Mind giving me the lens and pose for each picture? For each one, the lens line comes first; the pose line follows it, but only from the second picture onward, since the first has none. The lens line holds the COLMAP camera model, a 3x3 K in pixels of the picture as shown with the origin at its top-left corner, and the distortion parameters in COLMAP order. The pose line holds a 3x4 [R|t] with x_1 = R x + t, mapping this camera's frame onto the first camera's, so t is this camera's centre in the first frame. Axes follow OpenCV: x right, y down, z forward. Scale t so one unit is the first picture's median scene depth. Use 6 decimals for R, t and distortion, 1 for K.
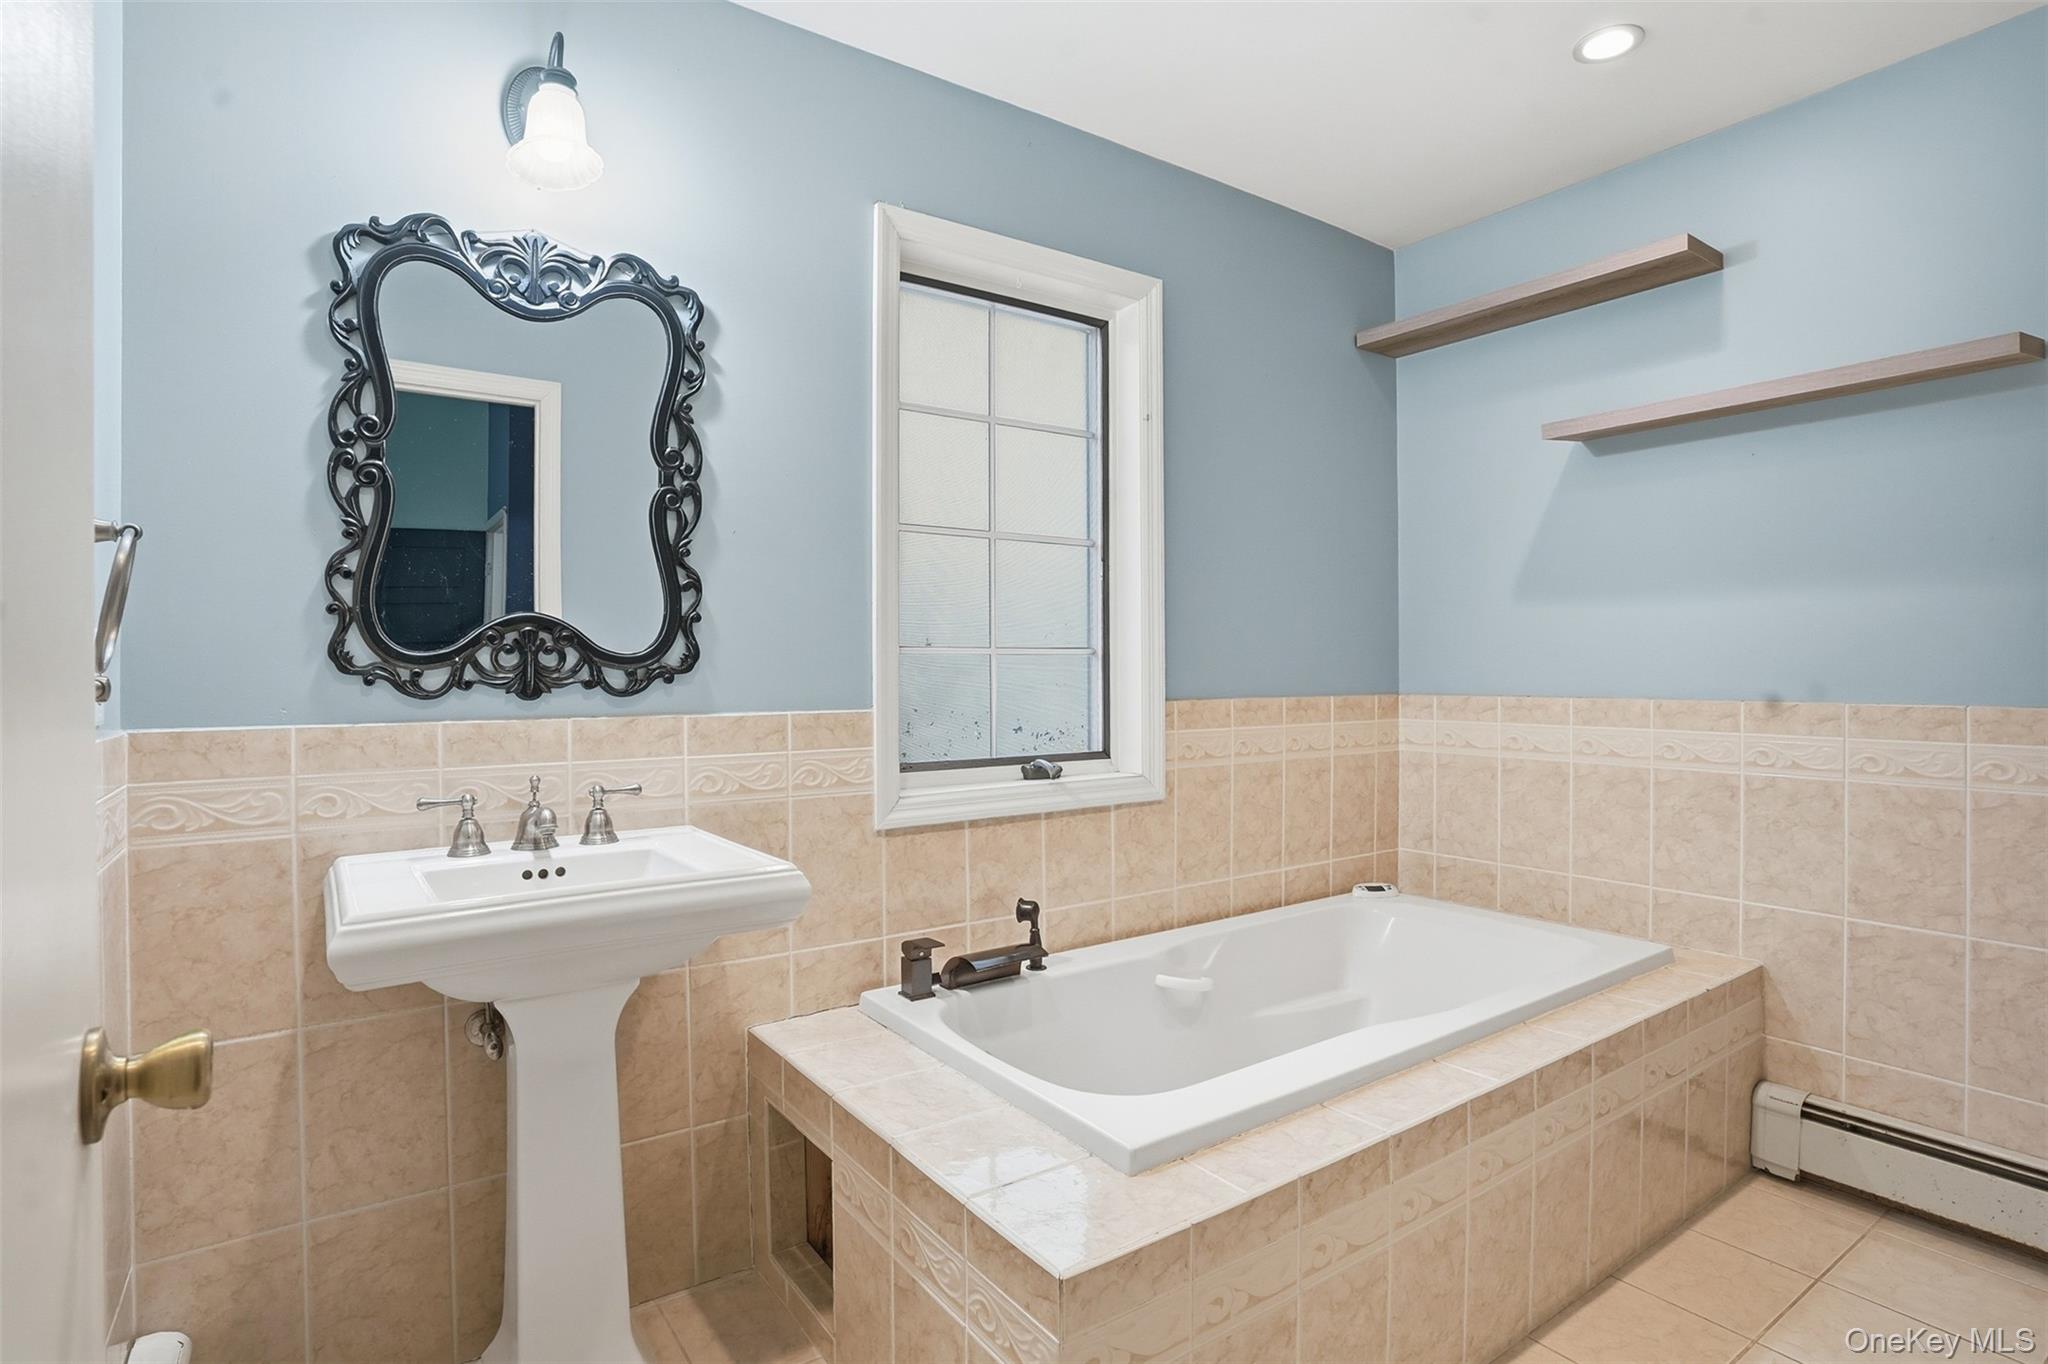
lens RADIAL K [[1000.7, 0, 1013.4], [0, 1000.7, 666.8], [0, 0, 1]] dist [-0.025202, 0.000925]
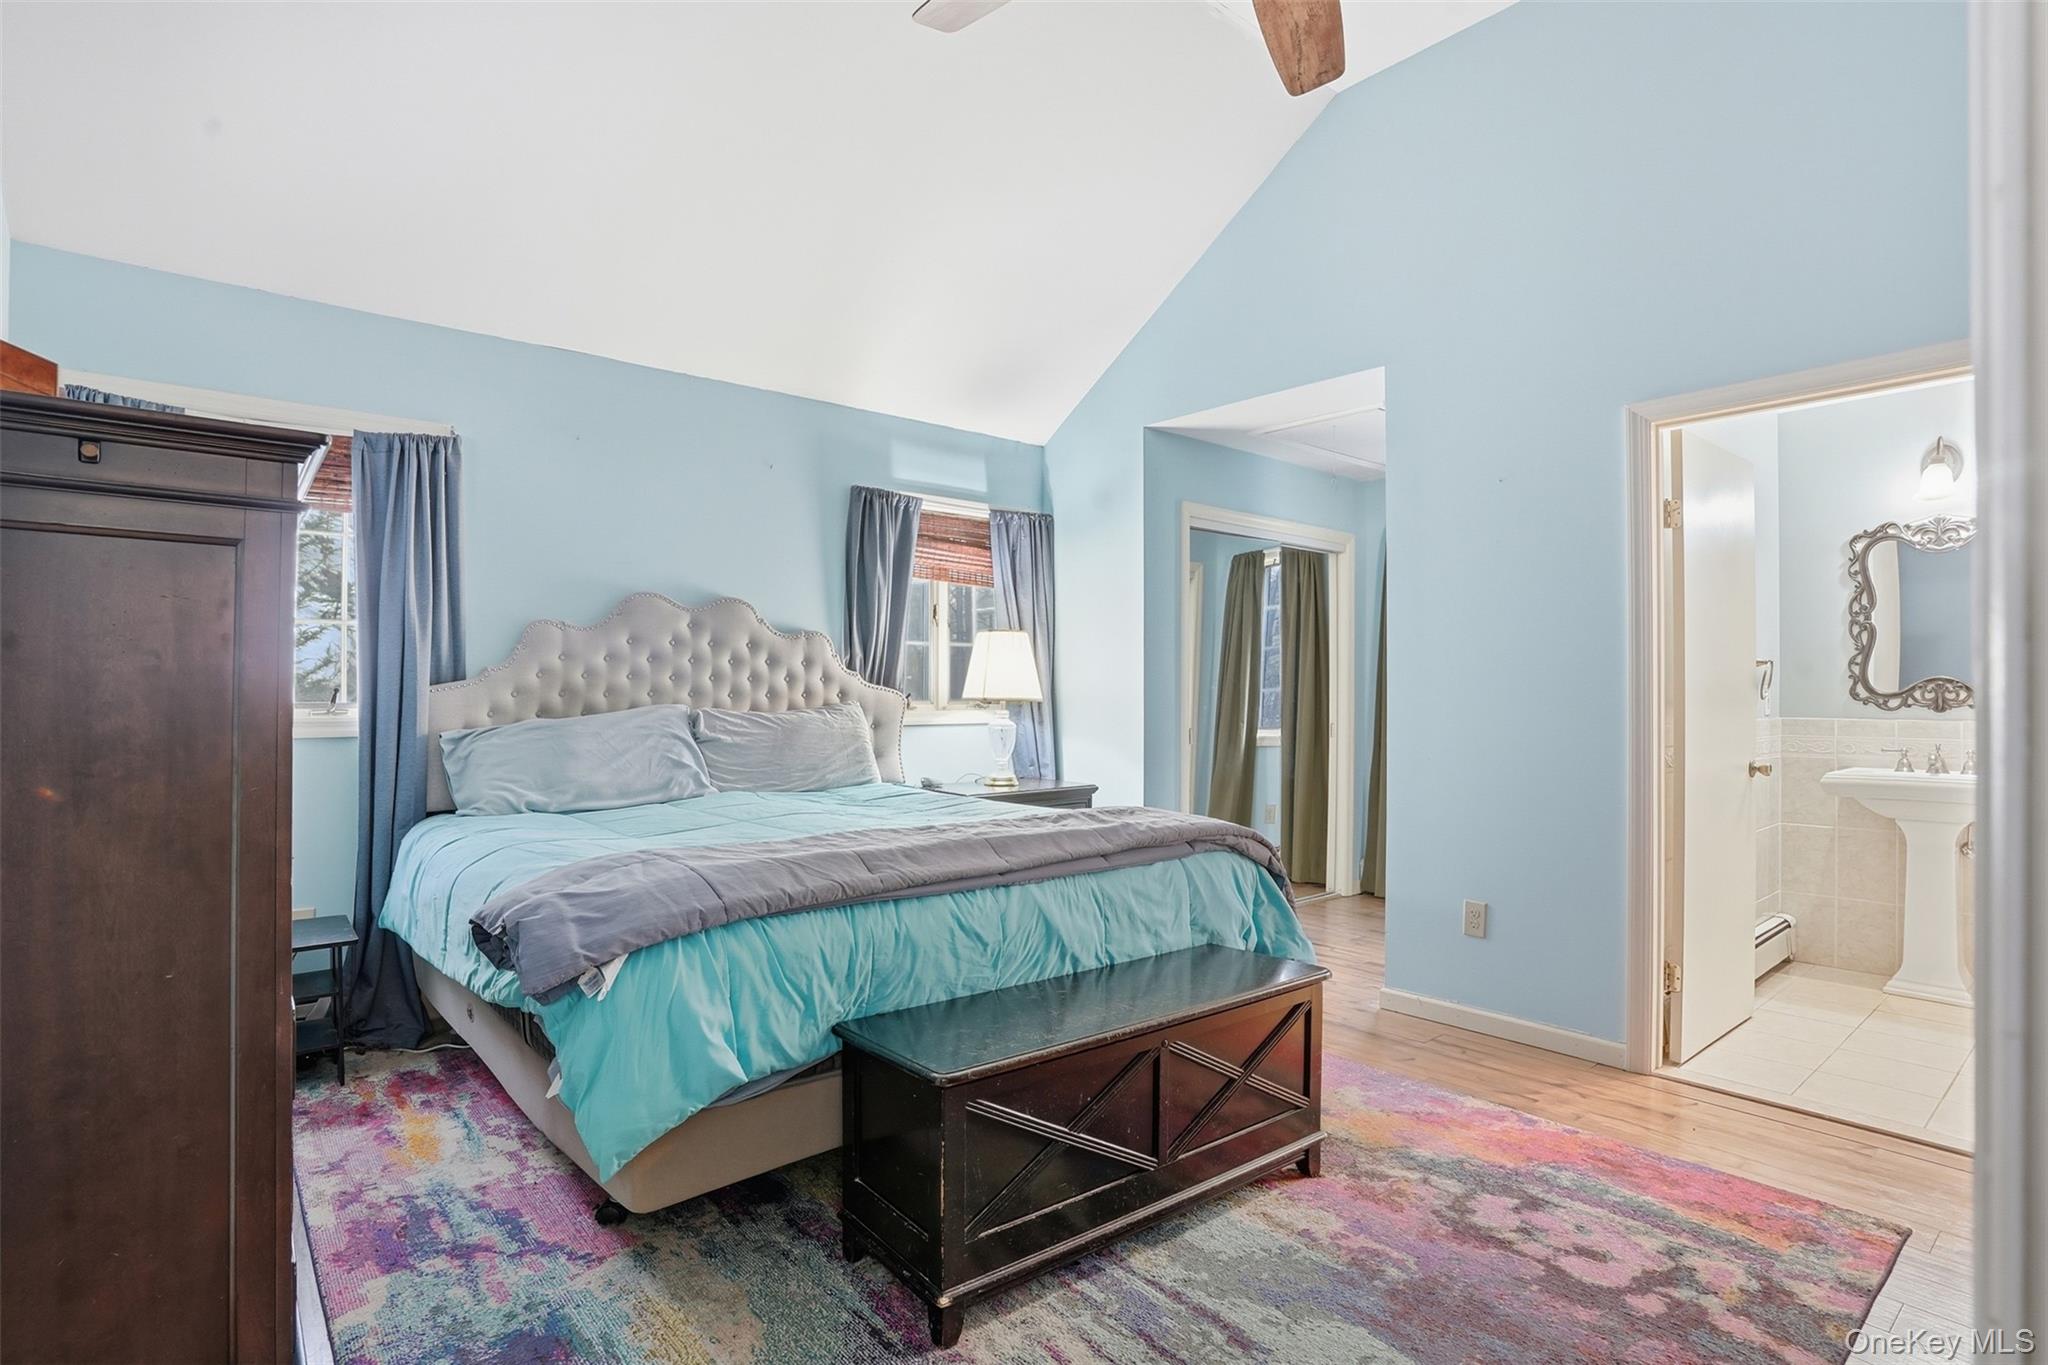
lens RADIAL K [[1000.7, 0, 1010.3], [0, 1000.7, 681.4], [0, 0, 1]] dist [-0.025202, 0.000925]
pose [[0.106750, -0.006011, -0.994268, 1.752976], [-0.005642, 0.999962, -0.006651, -0.014159], [0.994270, 0.006319, 0.106712, -1.591837]]
